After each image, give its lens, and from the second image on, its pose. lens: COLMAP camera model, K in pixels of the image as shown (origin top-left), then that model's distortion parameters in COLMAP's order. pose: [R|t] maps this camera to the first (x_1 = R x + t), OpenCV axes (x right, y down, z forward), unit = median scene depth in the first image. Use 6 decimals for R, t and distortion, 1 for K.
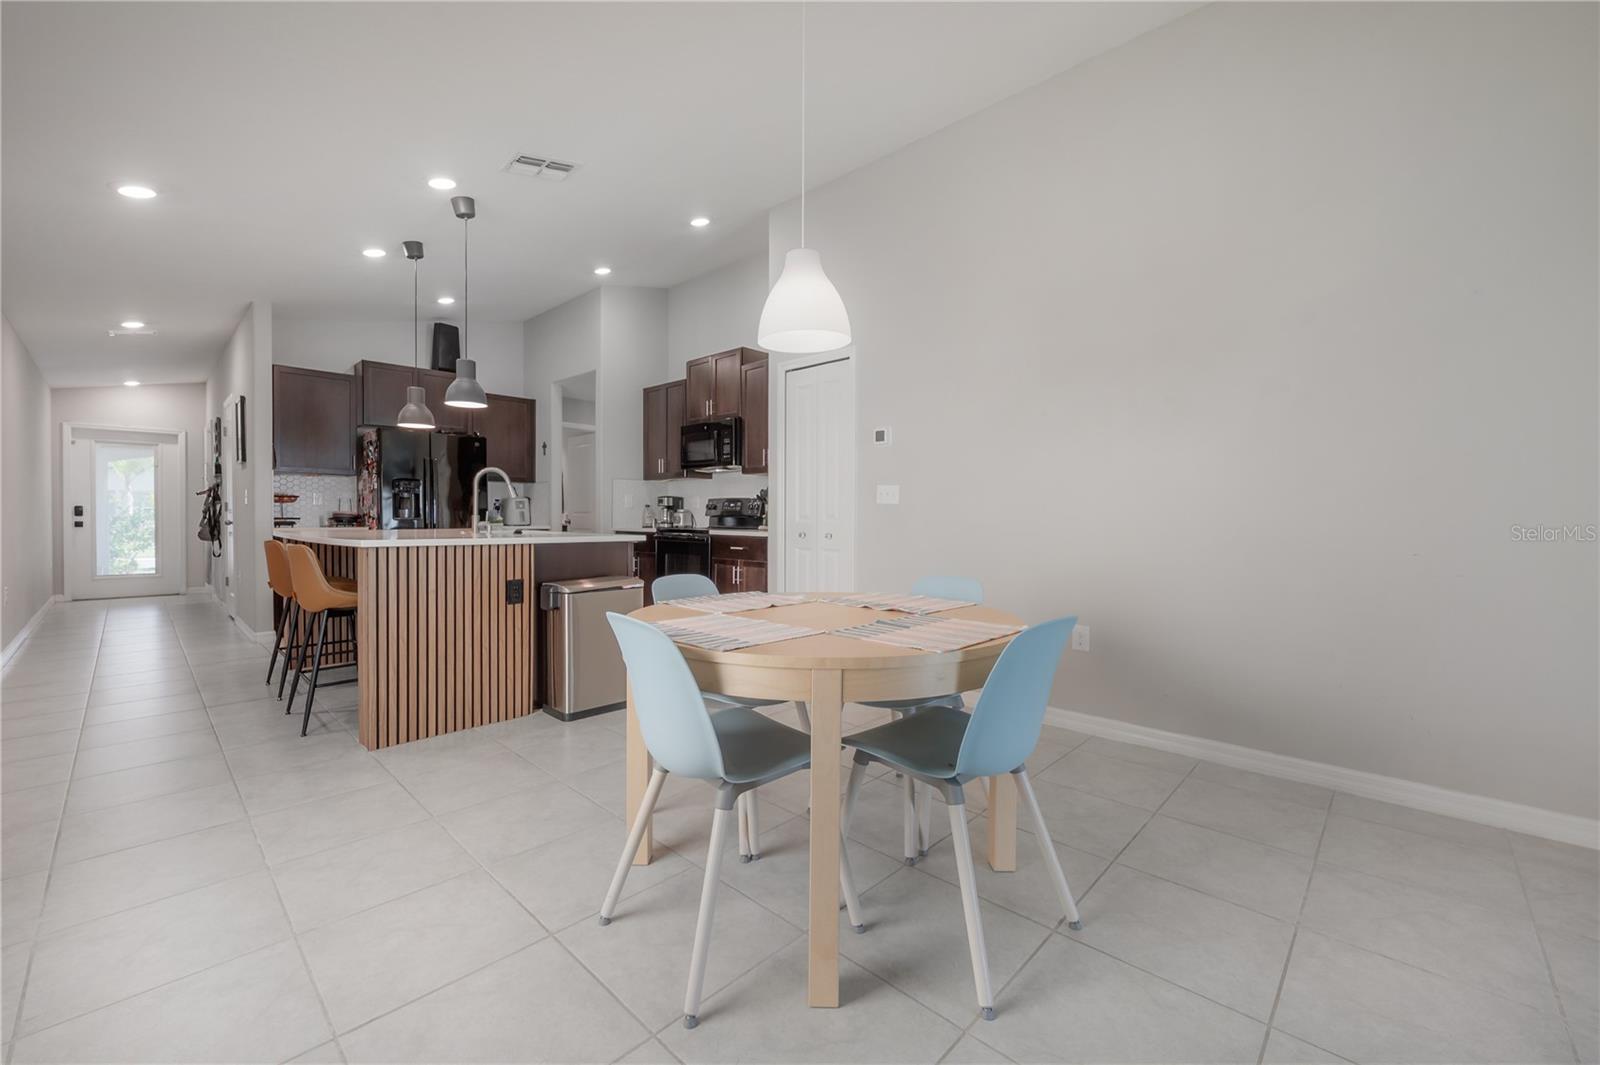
lens RADIAL K [[676.0, 0, 836.9], [0, 676.0, 521.9], [0, 0, 1]] dist [0.000617, 0.000697]
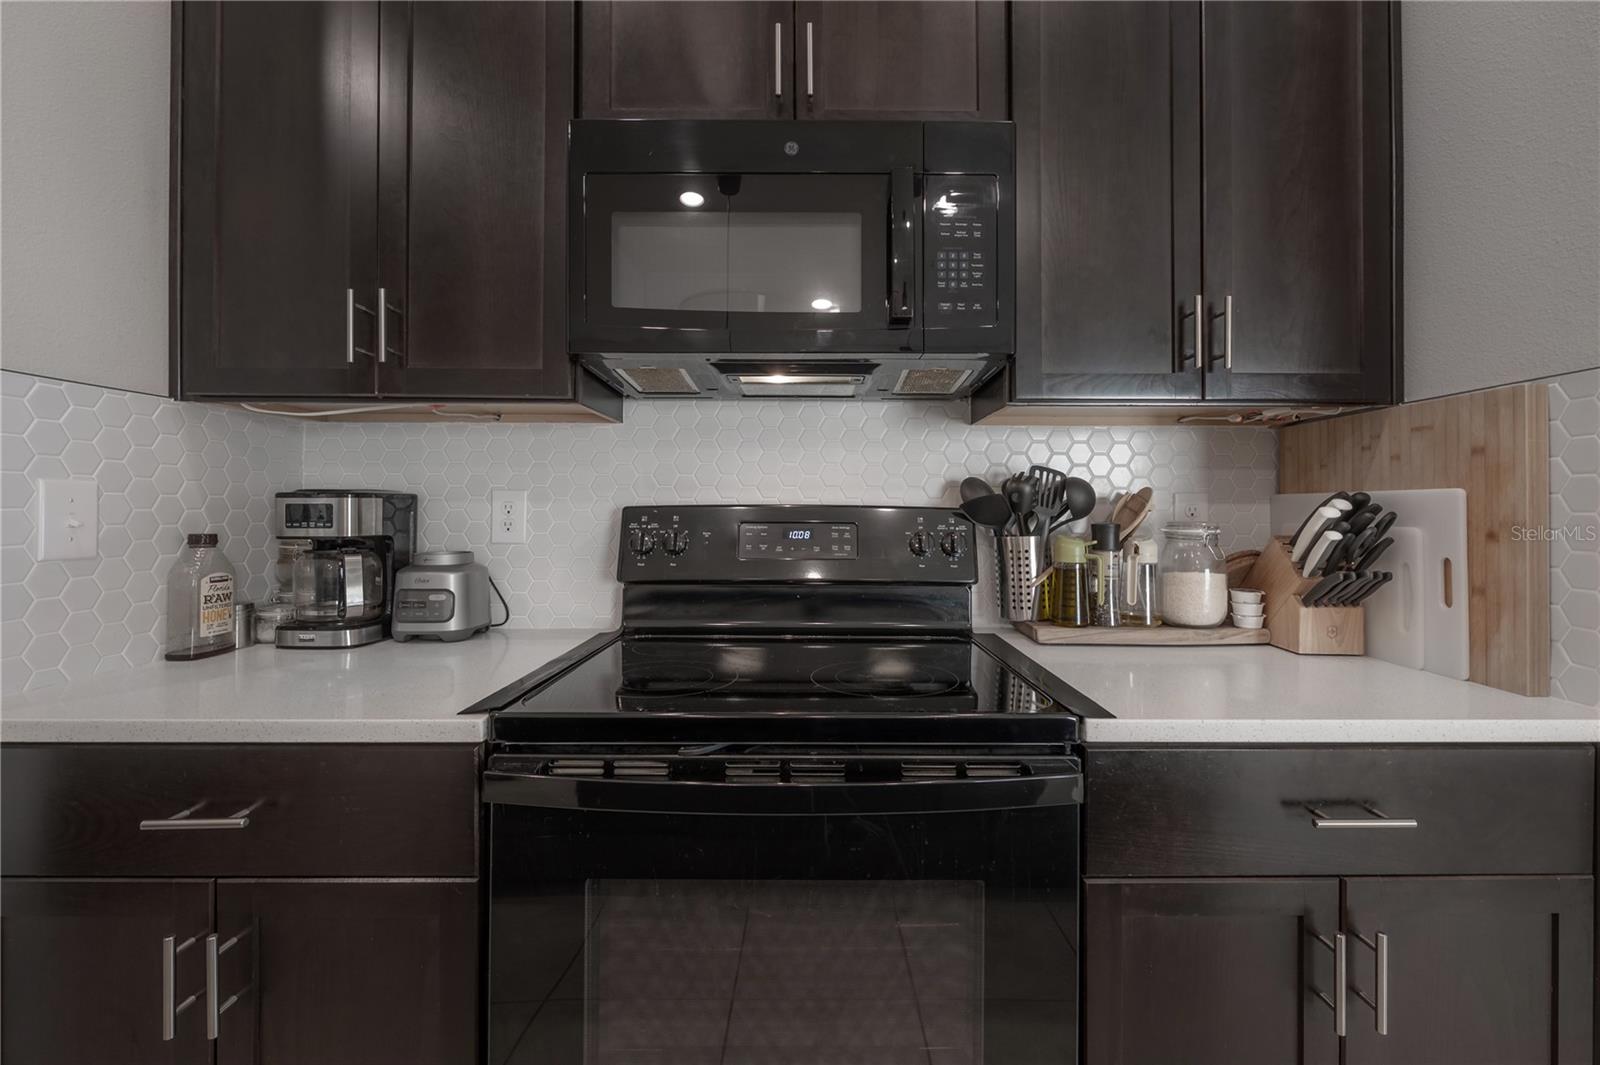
lens RADIAL K [[651.5, 0, 807.0], [0, 651.5, 507.5], [0, 0, 1]] dist [-0.001929, -0.000086]
pose [[0.728823, -0.001628, 0.684700, -0.284671], [0.006101, 0.999973, -0.004117, -0.030967], [-0.684675, 0.007178, 0.728813, 0.764724]]
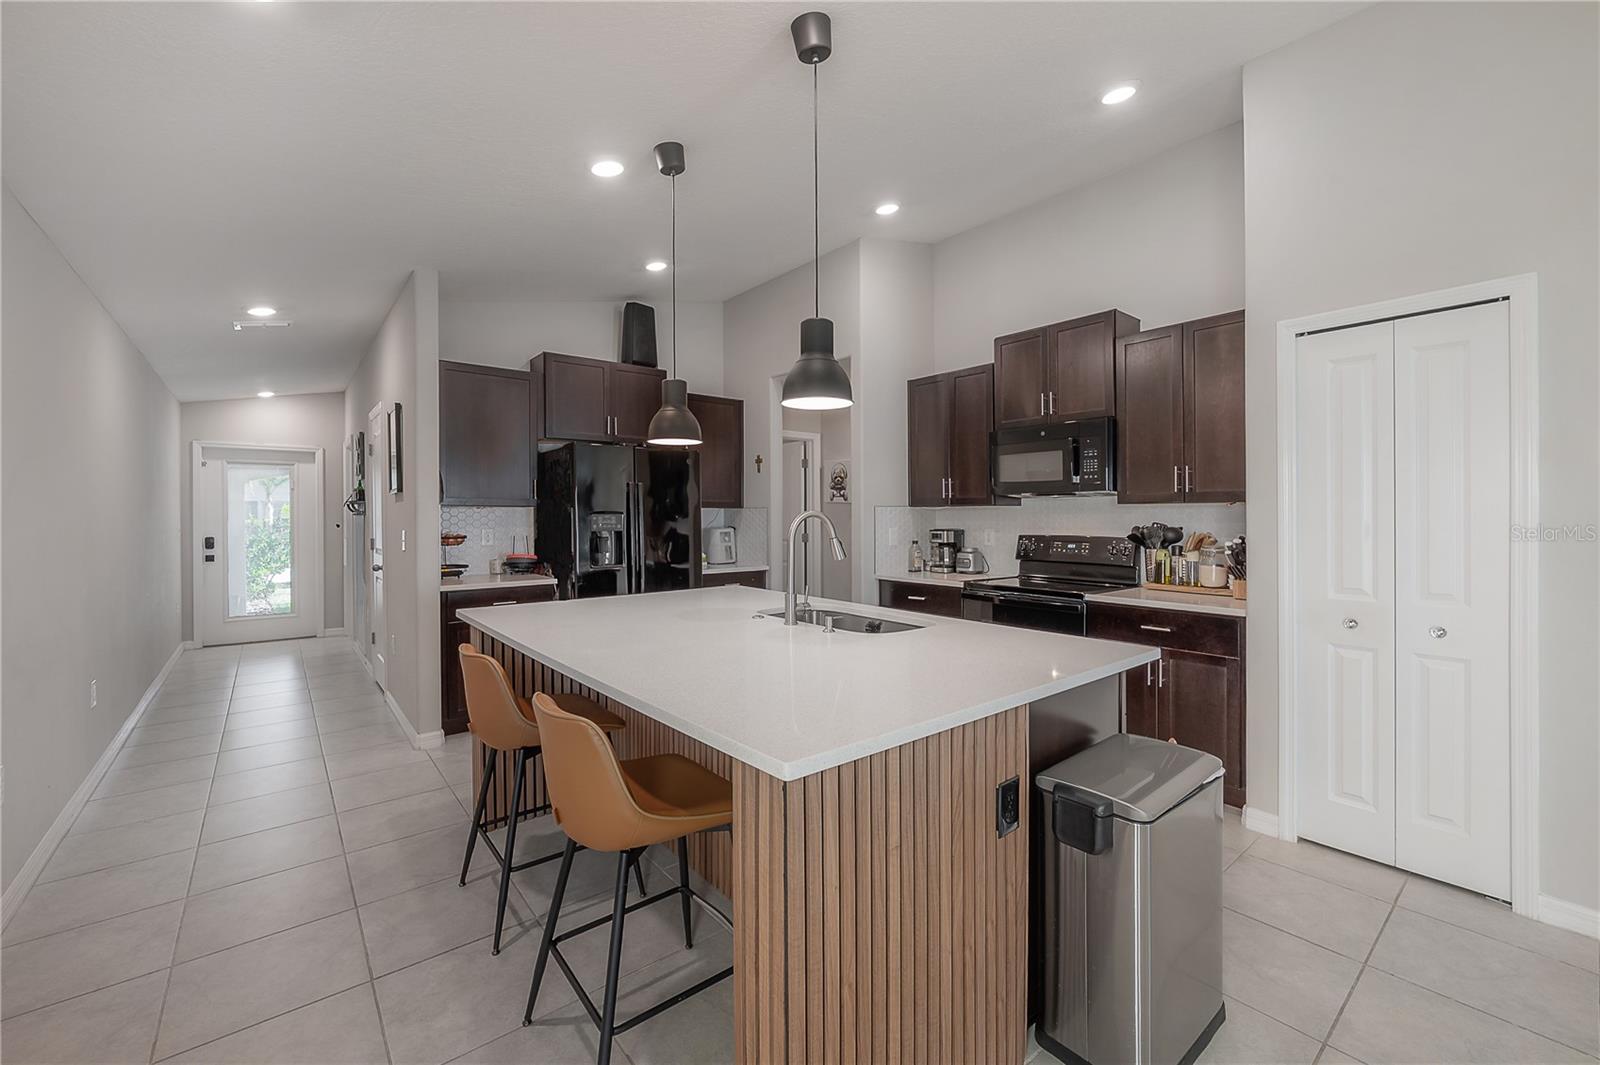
lens RADIAL K [[652.3, 0, 843.1], [0, 652.3, 512.2], [0, 0, 1]] dist [-0.001327, 0.000143]
pose [[0.996094, -0.009449, -0.087798, -0.298819], [0.008686, 0.999921, -0.009067, -0.050542], [0.087877, 0.008269, 0.996097, 0.300792]]
